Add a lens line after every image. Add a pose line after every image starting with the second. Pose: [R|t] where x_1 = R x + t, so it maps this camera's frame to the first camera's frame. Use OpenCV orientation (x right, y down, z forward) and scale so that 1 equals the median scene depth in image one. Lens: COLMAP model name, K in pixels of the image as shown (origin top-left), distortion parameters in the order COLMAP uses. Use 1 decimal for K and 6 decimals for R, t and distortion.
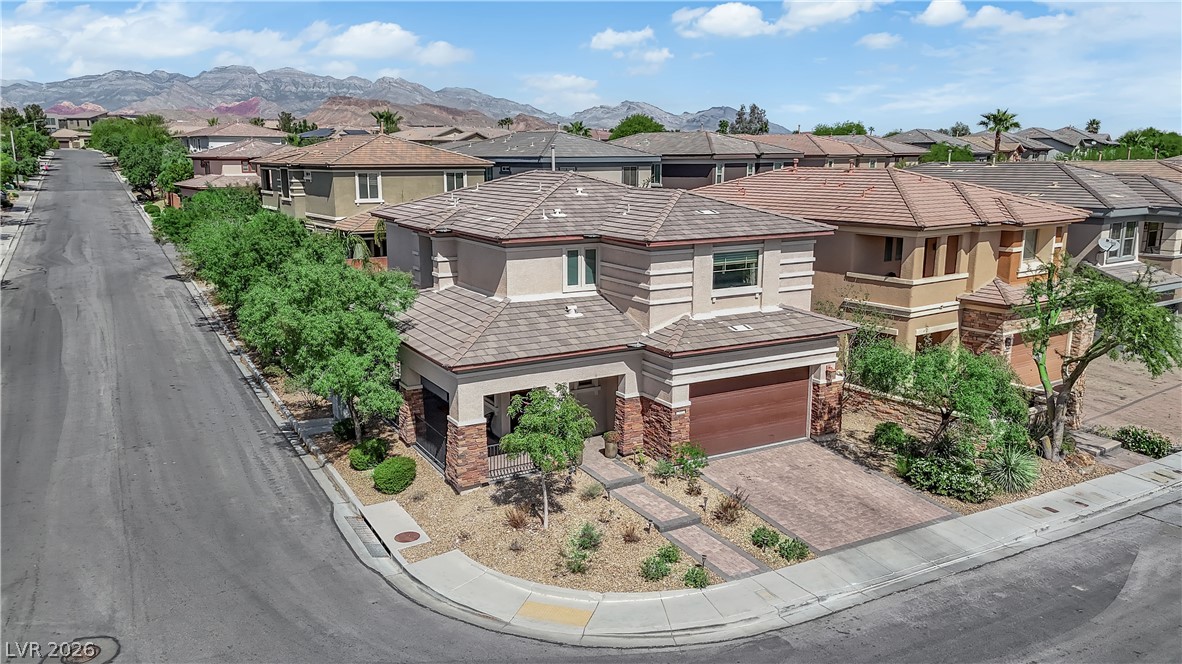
lens RADIAL K [[871.0, 0, 591.0], [0, 871.0, 332.0], [0, 0, 1]] dist [0.003396, -0.000151]
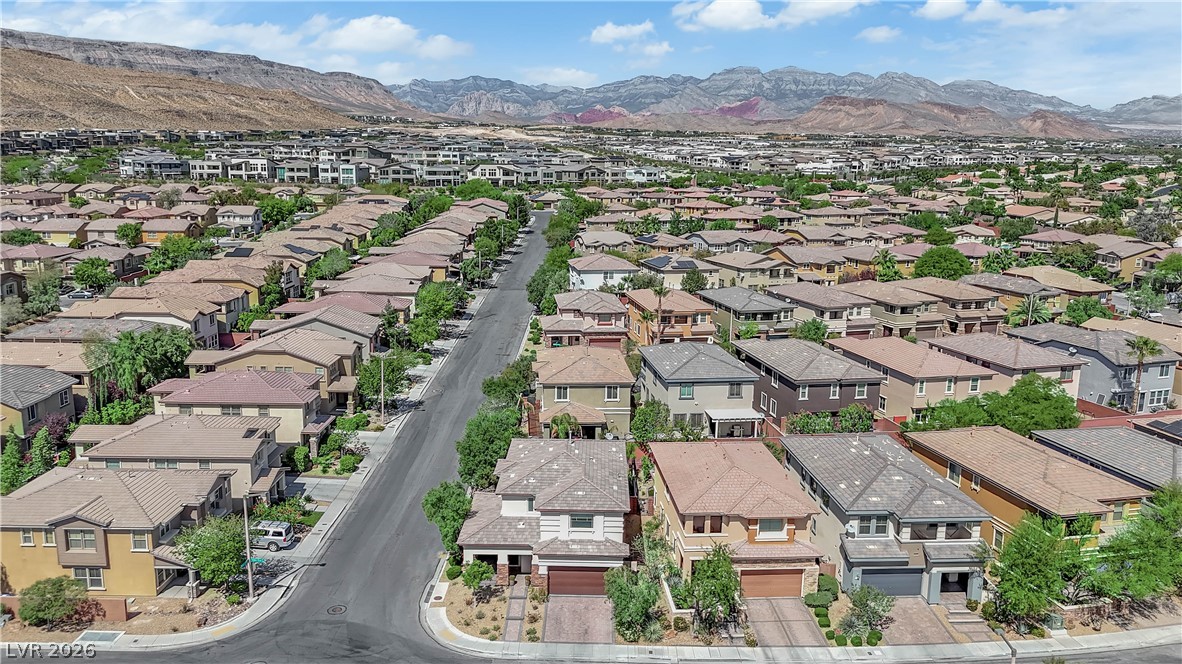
lens RADIAL K [[871.0, 0, 591.0], [0, 871.0, 332.0], [0, 0, 1]] dist [0.003396, -0.000151]
pose [[0.867642, 0.106117, -0.485733, 1.389225], [-0.113580, 0.993428, 0.014149, -0.669603], [0.484042, 0.042894, 0.873993, -1.200918]]
